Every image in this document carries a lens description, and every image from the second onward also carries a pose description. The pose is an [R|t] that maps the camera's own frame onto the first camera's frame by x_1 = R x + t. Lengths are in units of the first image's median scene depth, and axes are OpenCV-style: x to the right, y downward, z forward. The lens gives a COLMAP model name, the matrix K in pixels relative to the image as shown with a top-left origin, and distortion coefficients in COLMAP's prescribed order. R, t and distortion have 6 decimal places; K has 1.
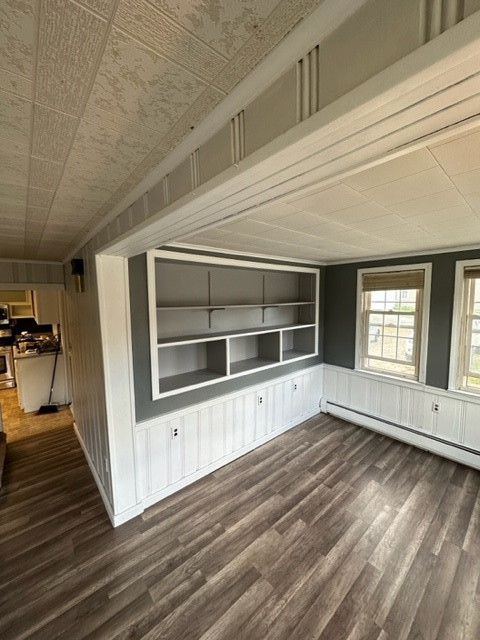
lens RADIAL K [[253.3, 0, 240.0], [0, 253.3, 320.0], [0, 0, 1]] dist [-0.002459, -0.000162]
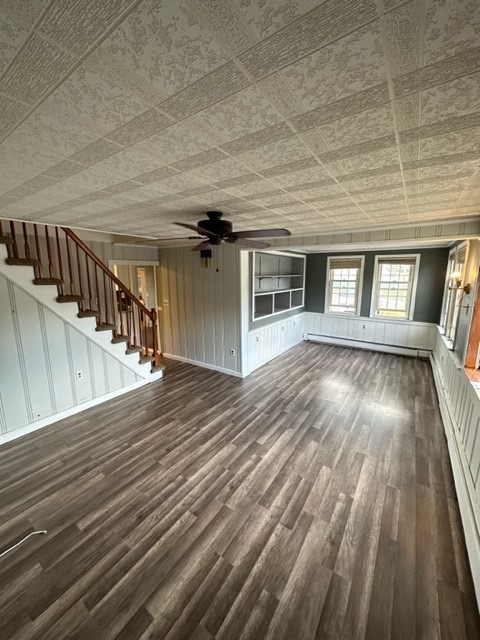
lens RADIAL K [[253.7, 0, 240.0], [0, 253.7, 320.0], [0, 0, 1]] dist [0.001733, 0.000048]
pose [[0.965080, -0.037391, 0.259274, -0.638805], [0.012880, 0.995337, 0.095596, 0.069274], [-0.261639, -0.088919, 0.961061, -0.625551]]
